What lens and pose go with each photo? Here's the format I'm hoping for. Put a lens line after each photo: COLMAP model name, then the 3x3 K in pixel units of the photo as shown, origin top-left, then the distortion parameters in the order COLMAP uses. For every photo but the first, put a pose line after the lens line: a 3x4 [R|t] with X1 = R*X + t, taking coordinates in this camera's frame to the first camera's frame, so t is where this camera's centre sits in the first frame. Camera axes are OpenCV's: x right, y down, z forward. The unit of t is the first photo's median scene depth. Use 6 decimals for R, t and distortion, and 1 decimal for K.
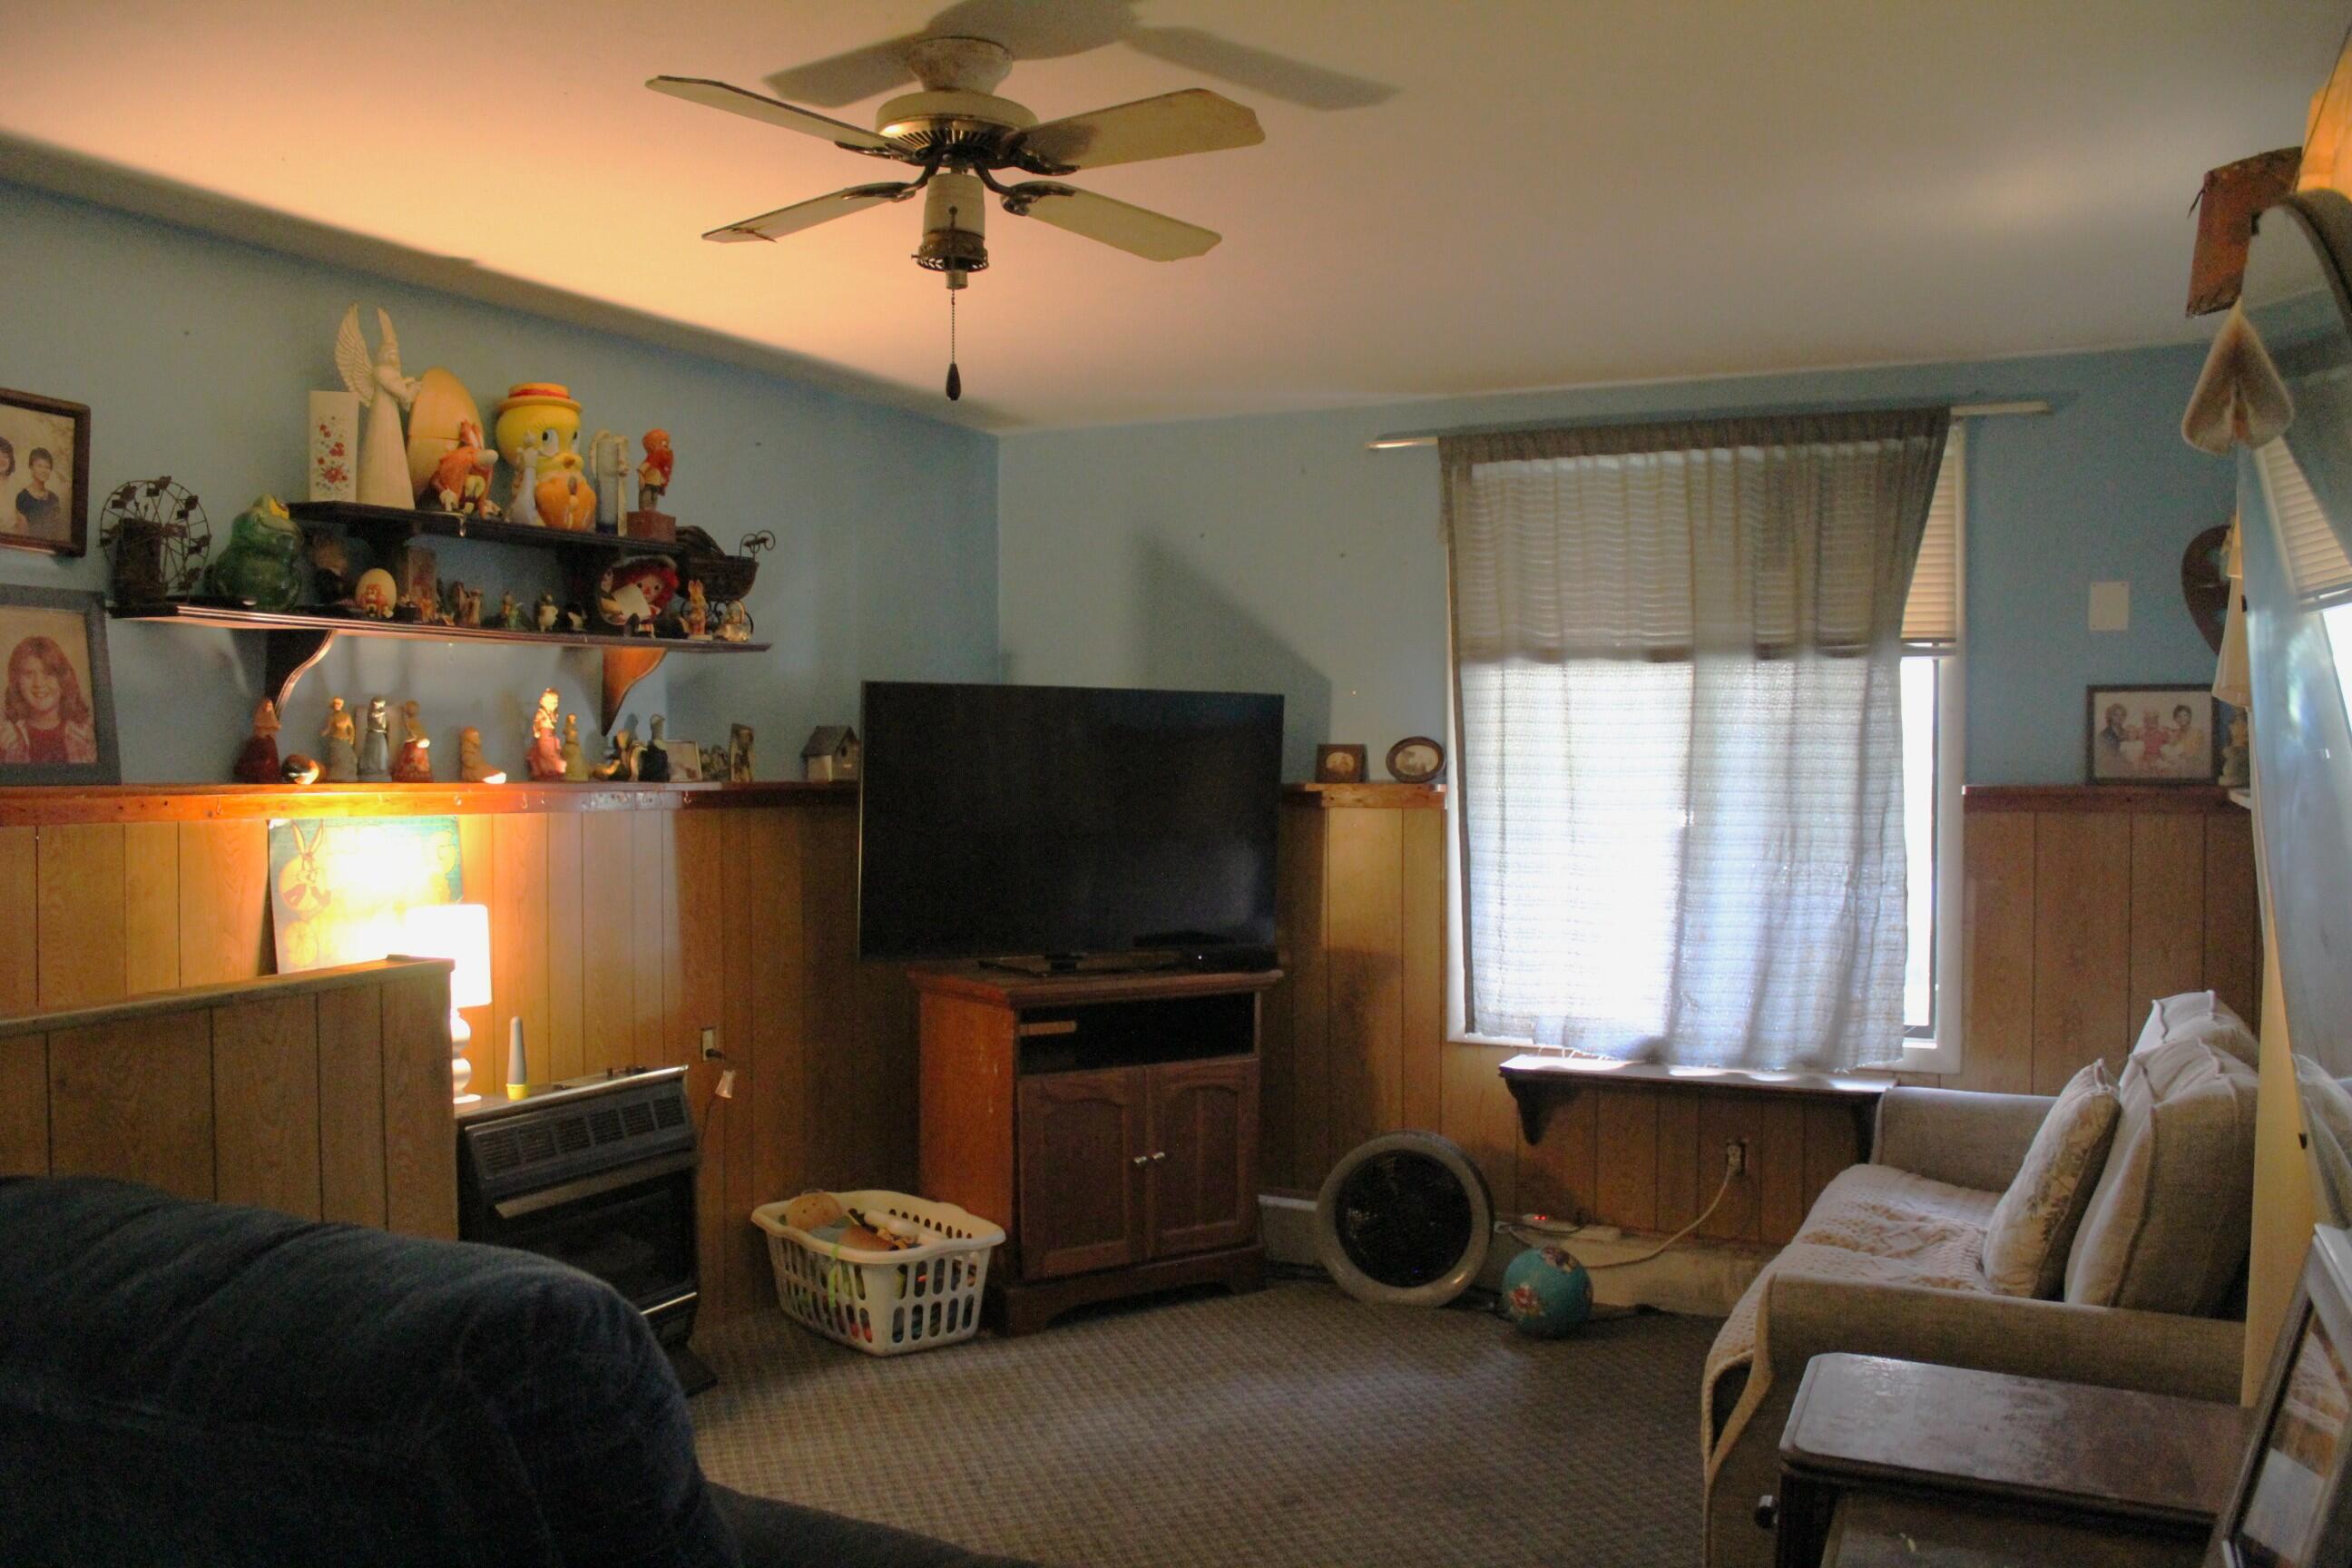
lens RADIAL K [[2023.7, 0, 1176.0], [0, 2023.7, 784.0], [0, 0, 1]] dist [-0.162848, 0.158157]
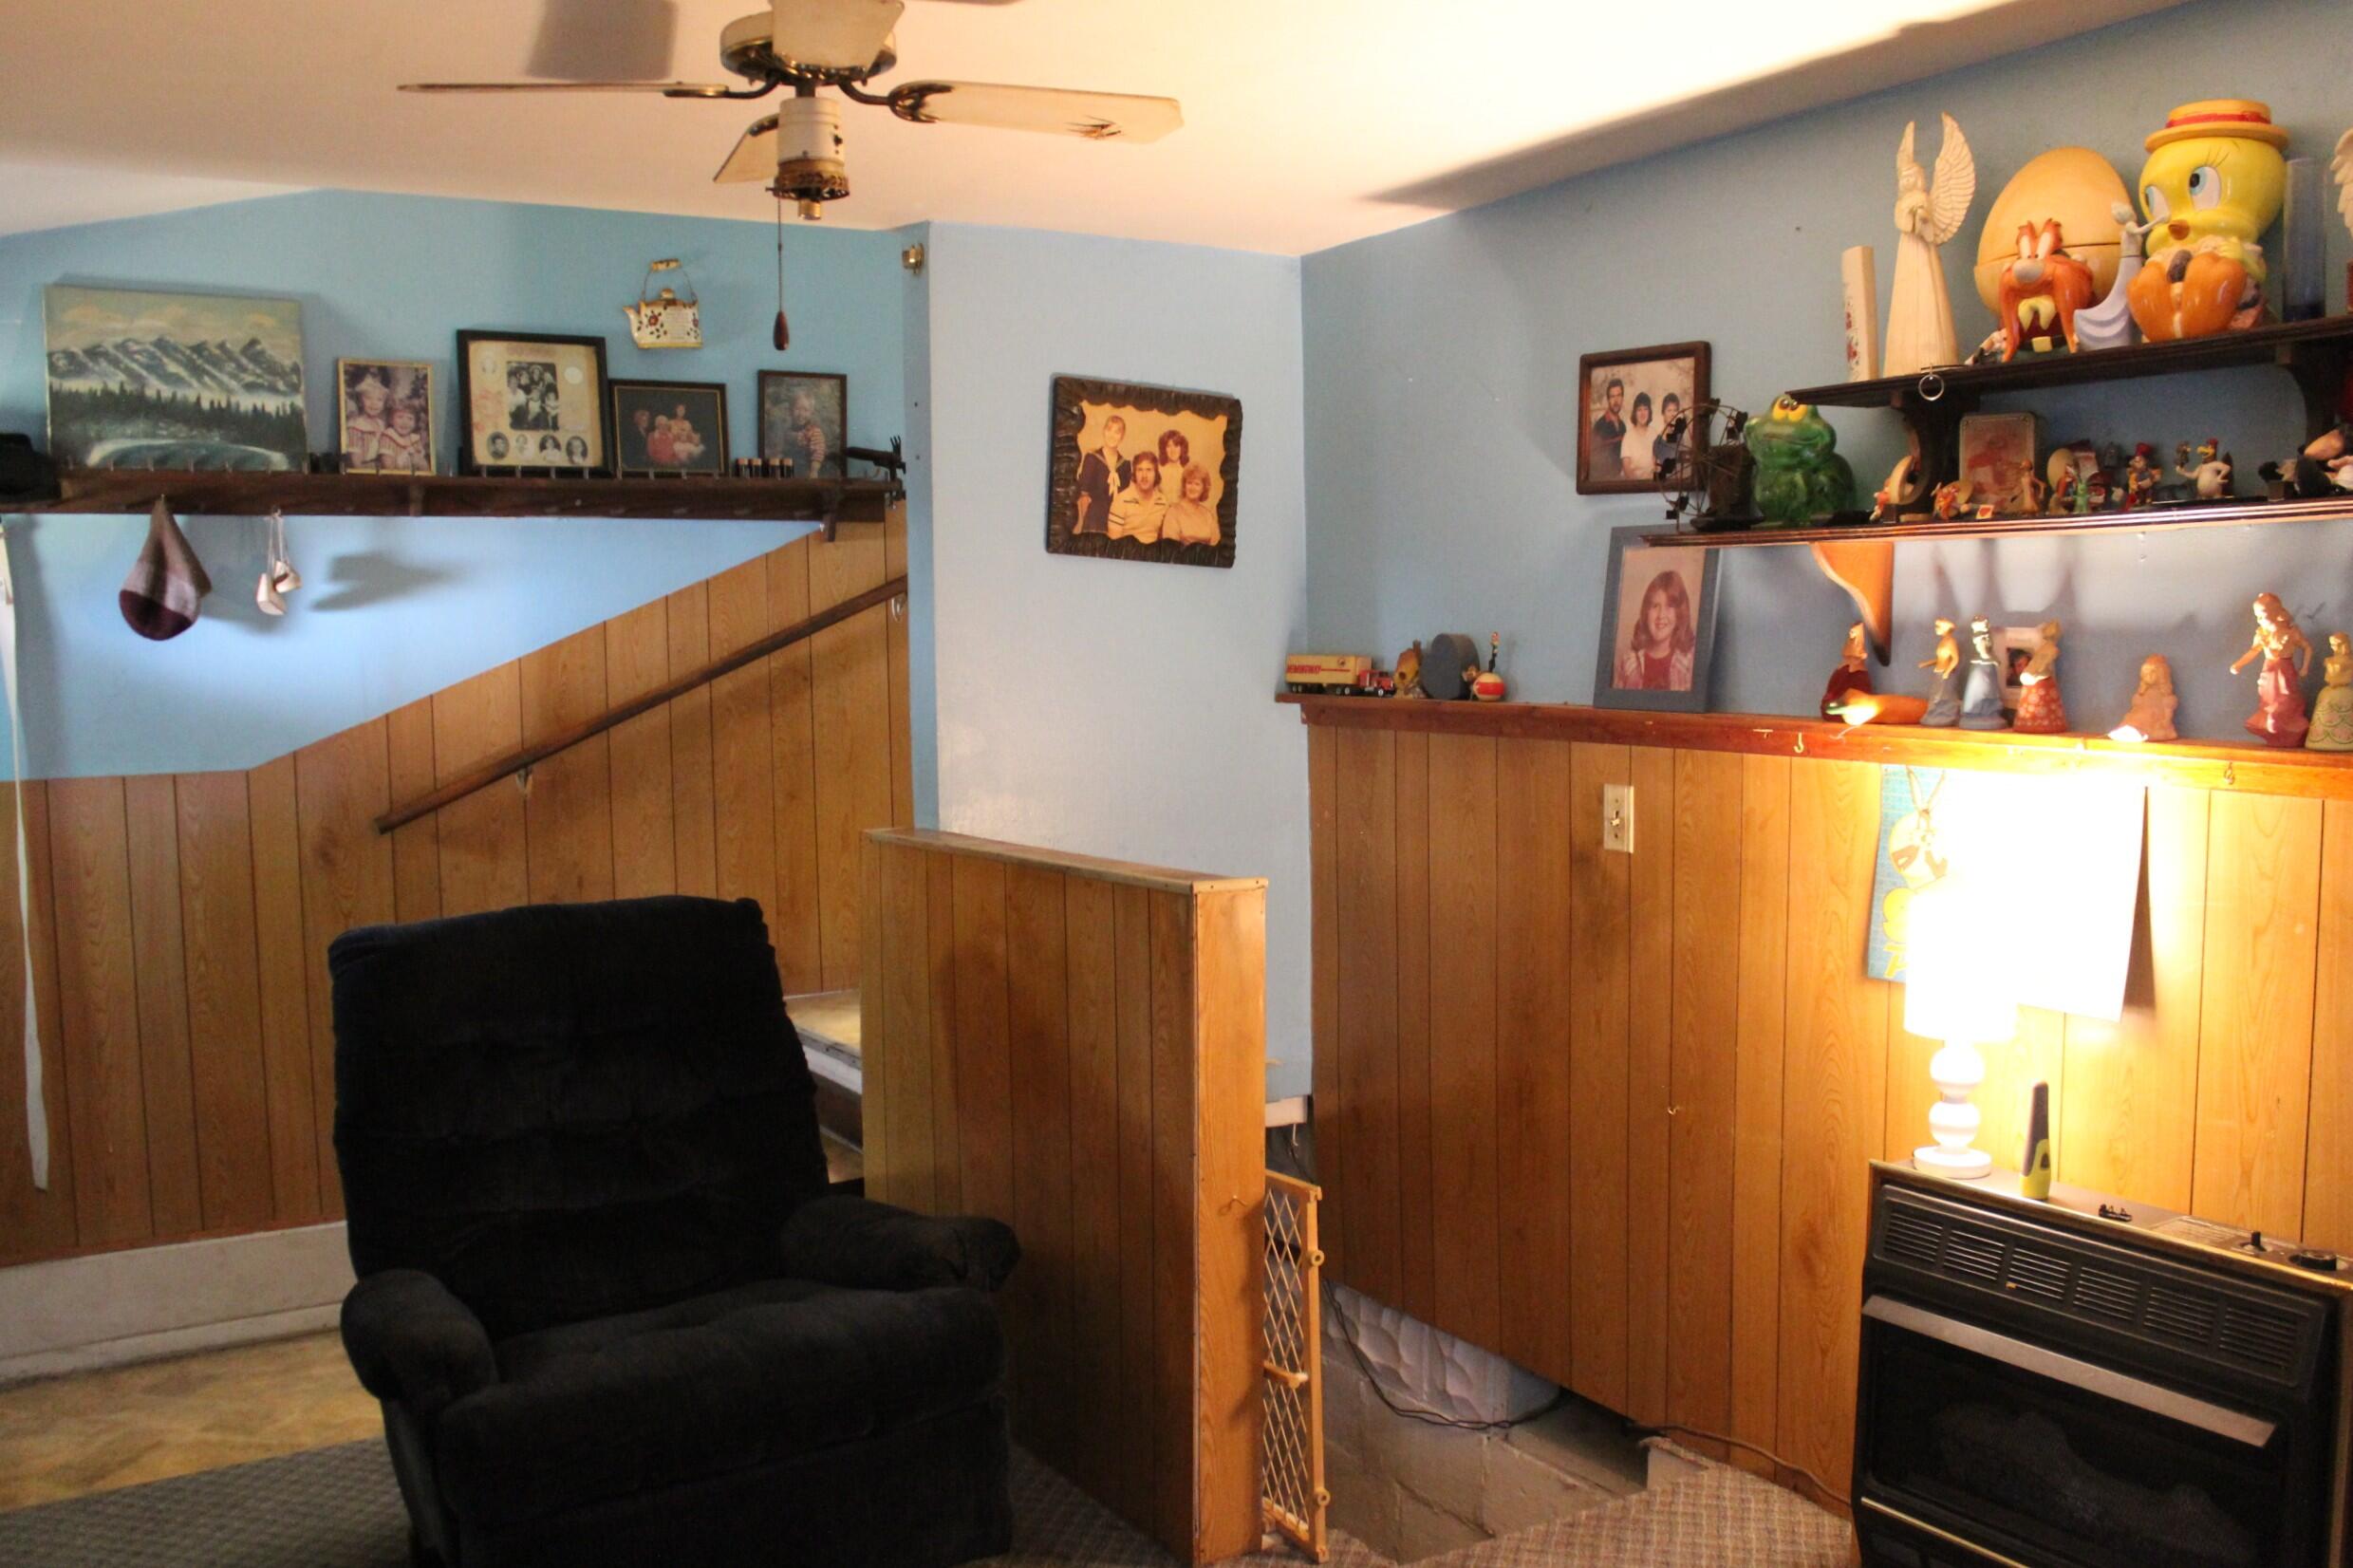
lens RADIAL K [[2024.5, 0, 1176.5], [0, 2024.5, 784.0], [0, 0, 1]] dist [-0.162848, 0.158157]
pose [[-0.533311, 0.061124, -0.843708, 0.387894], [-0.012852, 0.996685, 0.080331, -0.034776], [0.845822, 0.053684, -0.530758, 1.072642]]
